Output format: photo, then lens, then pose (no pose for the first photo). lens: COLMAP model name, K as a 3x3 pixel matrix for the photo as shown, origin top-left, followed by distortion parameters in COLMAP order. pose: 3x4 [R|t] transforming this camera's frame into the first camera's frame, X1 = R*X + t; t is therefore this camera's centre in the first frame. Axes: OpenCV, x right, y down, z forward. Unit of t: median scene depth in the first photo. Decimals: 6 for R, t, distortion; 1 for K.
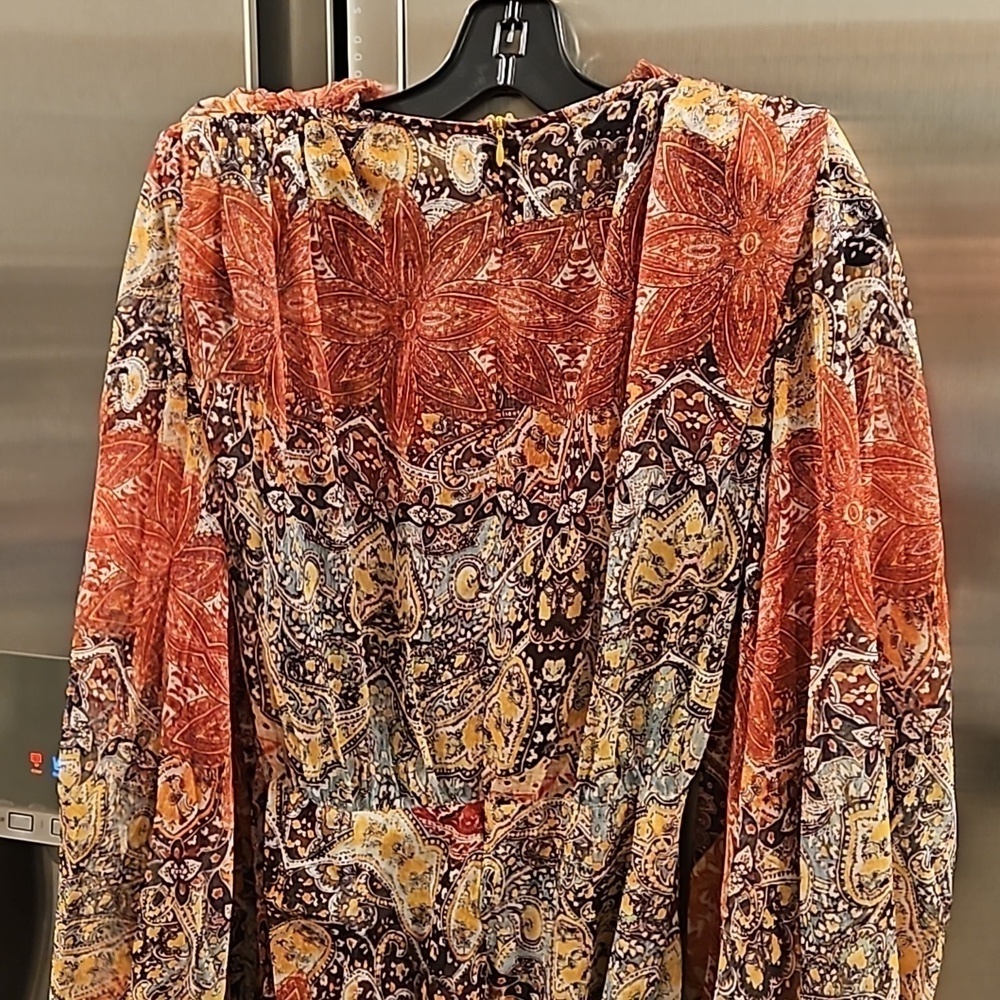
lens RADIAL K [[1432.2, 0, 510.8], [0, 1432.2, 494.1], [0, 0, 1]] dist [0.076961, 0.000000]
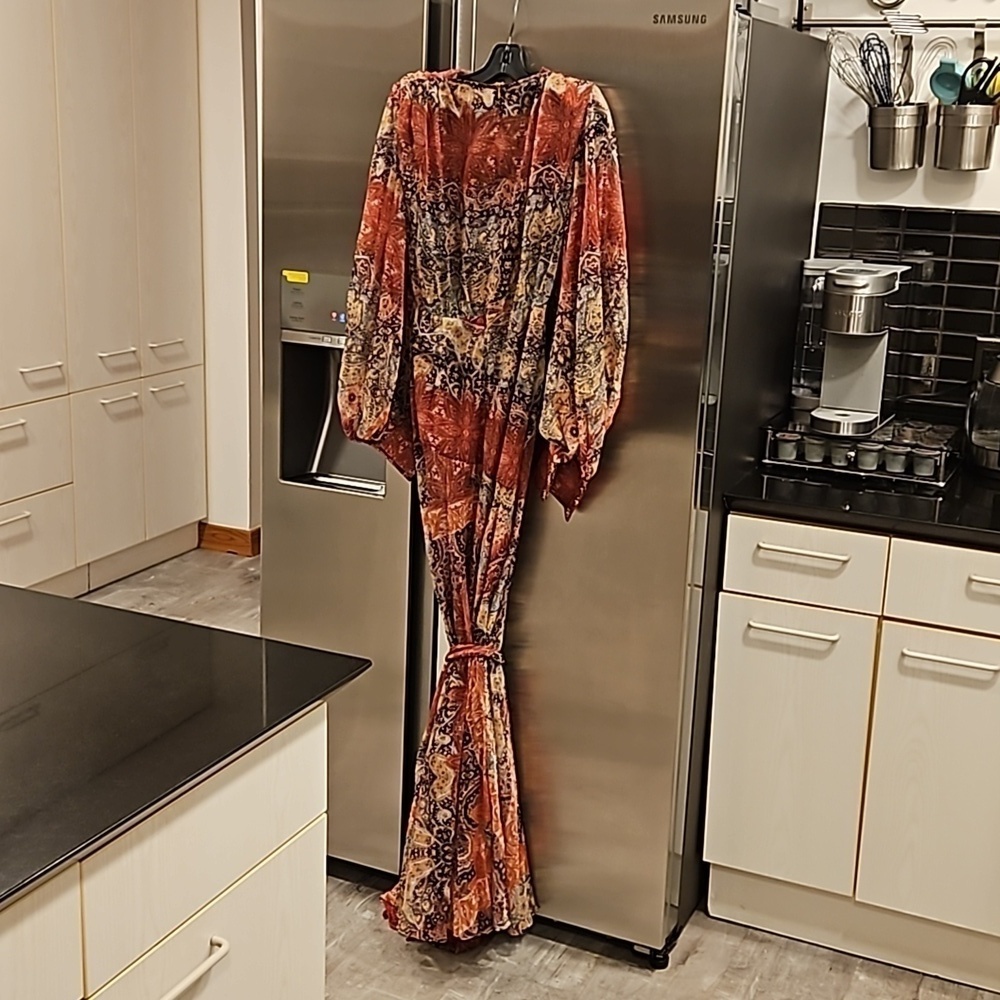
lens RADIAL K [[1432.2, 0, 513.9], [0, 1432.2, 487.2], [0, 0, 1]] dist [0.076961, 0.000000]
pose [[0.989952, 0.068626, -0.123633, 0.459692], [-0.065595, 0.997441, 0.028423, 0.513427], [0.125267, -0.020028, 0.991921, -2.079243]]
